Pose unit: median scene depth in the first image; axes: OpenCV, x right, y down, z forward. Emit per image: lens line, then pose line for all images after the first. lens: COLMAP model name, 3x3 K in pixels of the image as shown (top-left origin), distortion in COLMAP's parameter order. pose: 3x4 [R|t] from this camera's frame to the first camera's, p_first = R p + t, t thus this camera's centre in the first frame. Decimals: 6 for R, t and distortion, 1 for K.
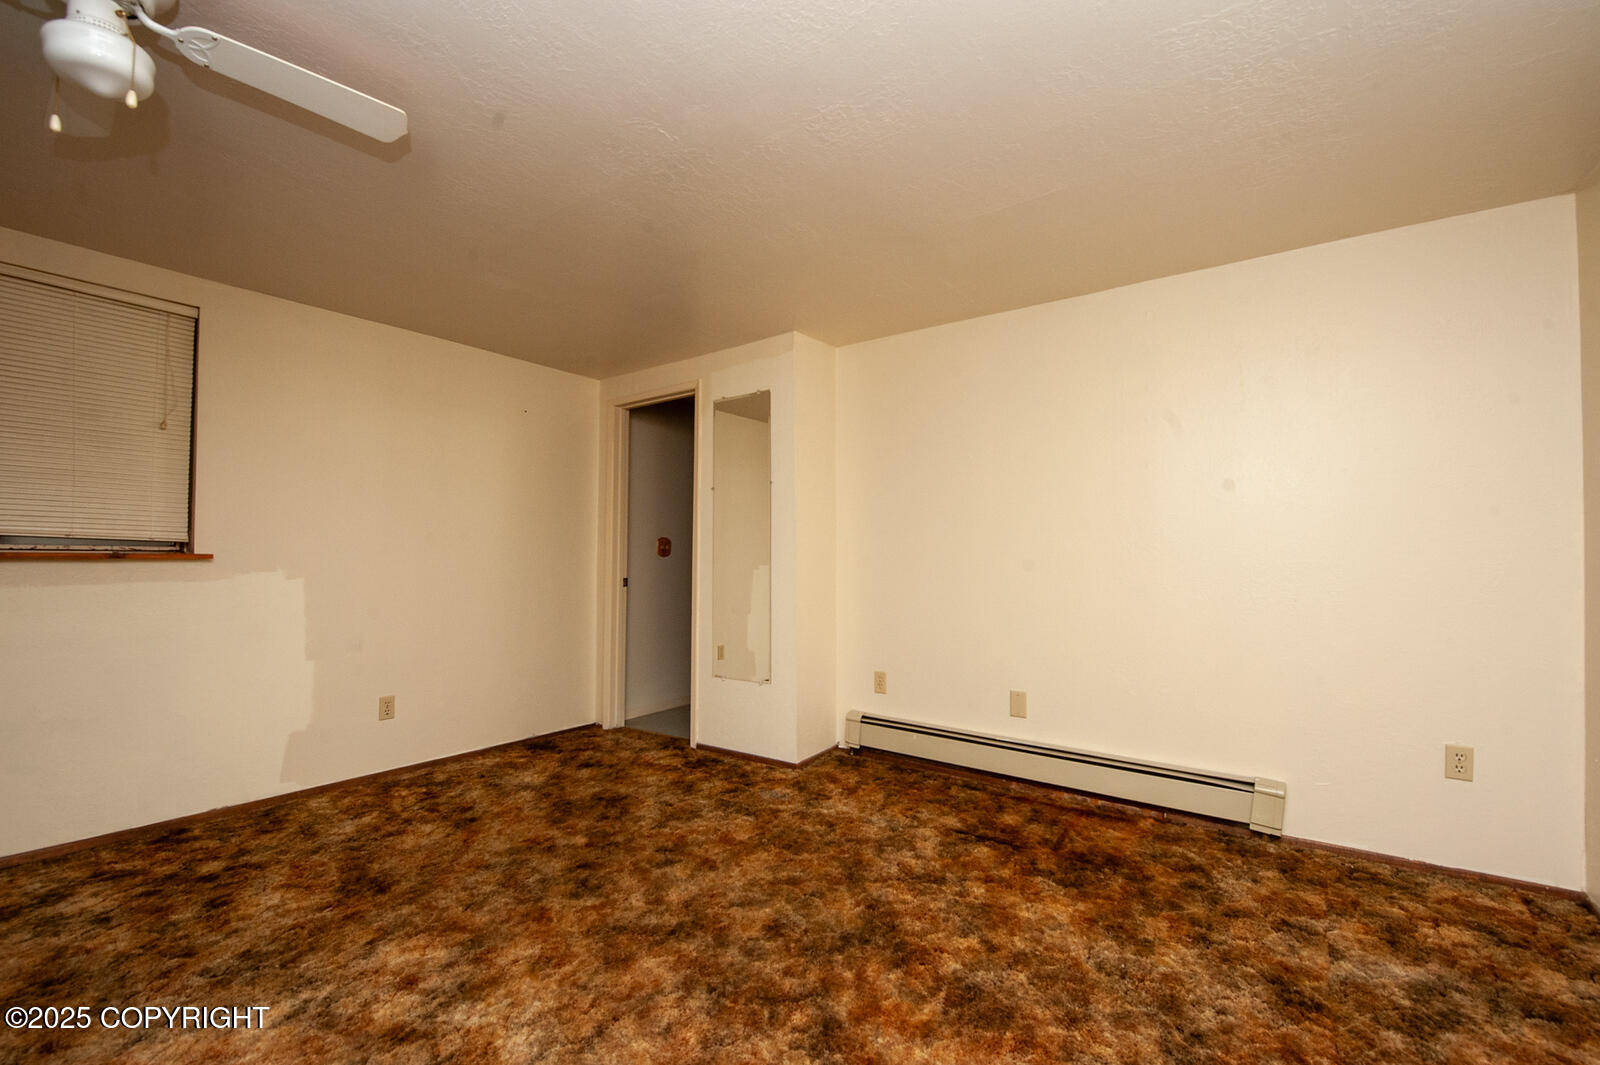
lens RADIAL K [[650.0, 0, 805.0], [0, 650.0, 548.1], [0, 0, 1]] dist [-0.004357, -0.000579]
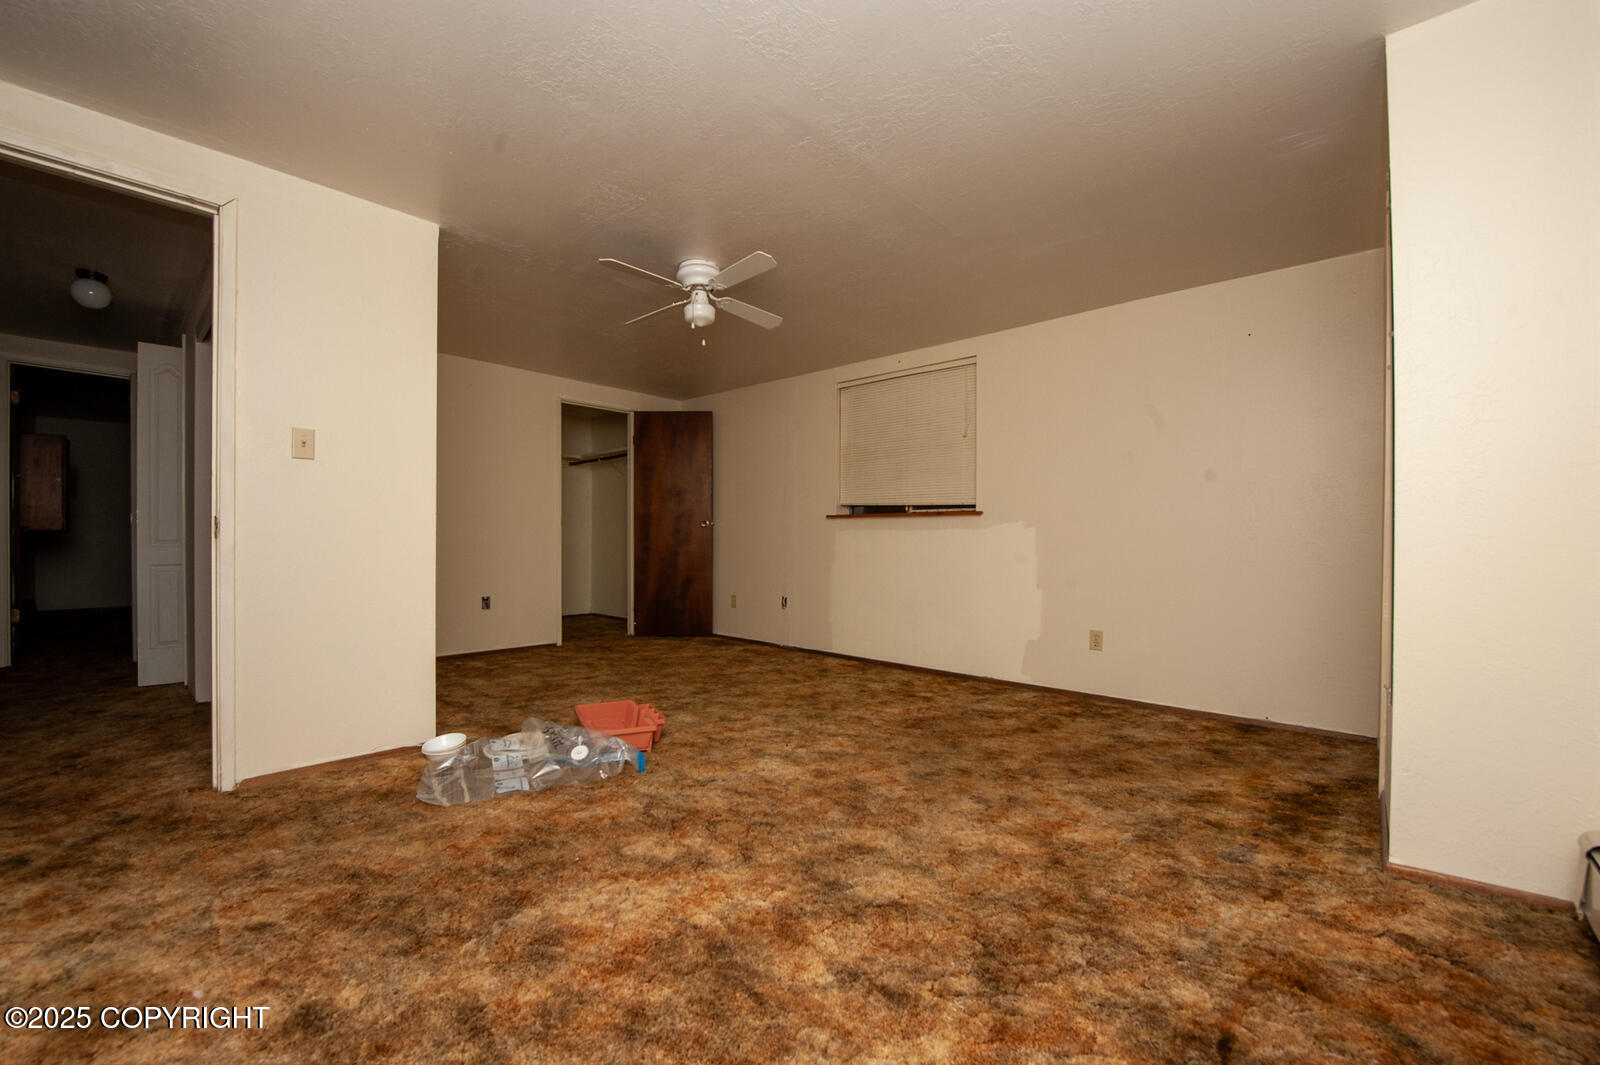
lens RADIAL K [[650.0, 0, 805.0], [0, 650.0, 535.0], [0, 0, 1]] dist [-0.004357, -0.000579]
pose [[-0.093139, -0.017510, -0.995499, 0.684723], [0.013921, 0.999725, -0.018887, 0.090509], [0.995556, -0.015618, -0.092869, 0.728170]]
